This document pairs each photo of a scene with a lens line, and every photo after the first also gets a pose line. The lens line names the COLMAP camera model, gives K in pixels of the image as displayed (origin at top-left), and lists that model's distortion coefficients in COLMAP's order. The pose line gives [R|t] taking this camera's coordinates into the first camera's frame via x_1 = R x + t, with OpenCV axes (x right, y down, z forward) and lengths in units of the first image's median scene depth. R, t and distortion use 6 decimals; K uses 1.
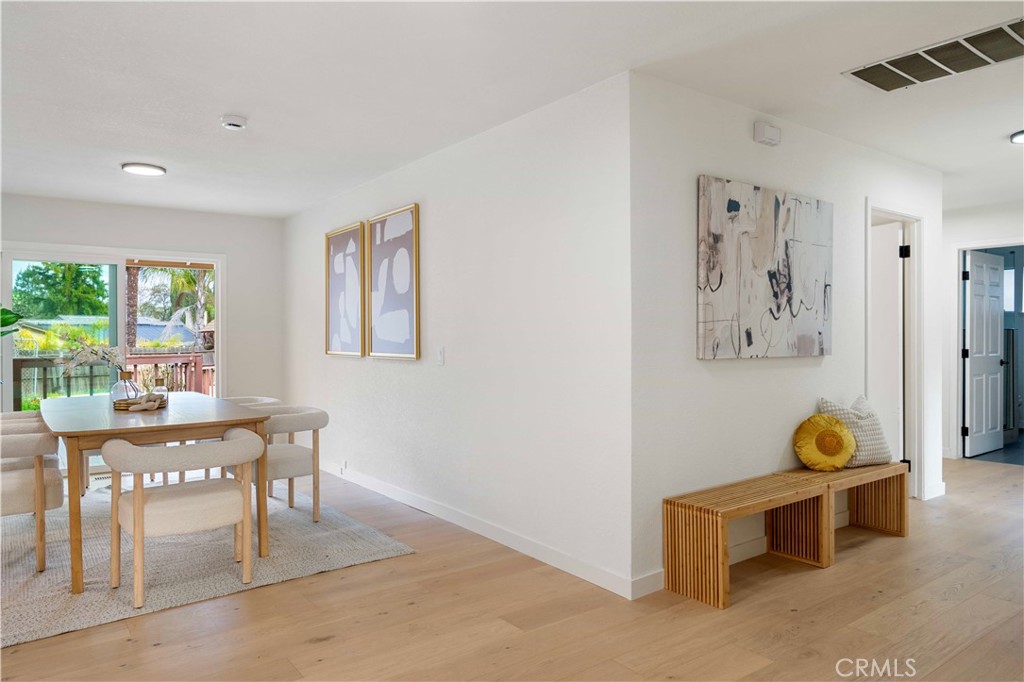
lens RADIAL K [[673.4, 0, 509.8], [0, 673.4, 339.9], [0, 0, 1]] dist [-0.004046, 0.001158]
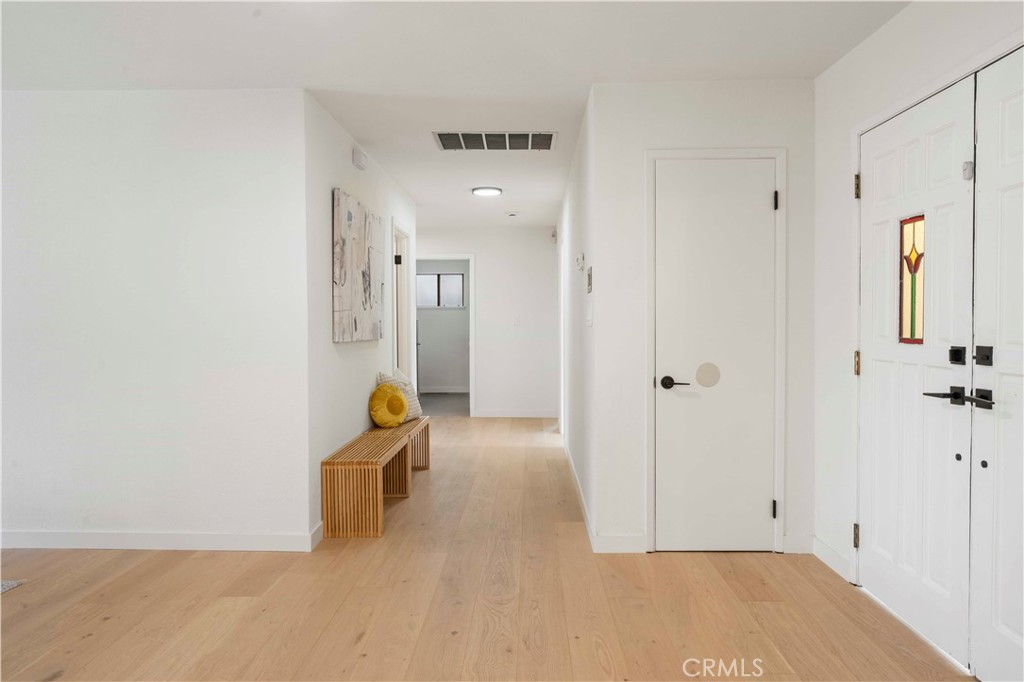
lens RADIAL K [[673.4, 0, 509.8], [0, 673.4, 339.9], [0, 0, 1]] dist [-0.004046, 0.001158]
pose [[0.619181, -0.017429, 0.785055, -0.452813], [0.005336, 0.999824, 0.017989, 0.004096], [-0.785230, -0.006950, 0.619165, 0.017053]]
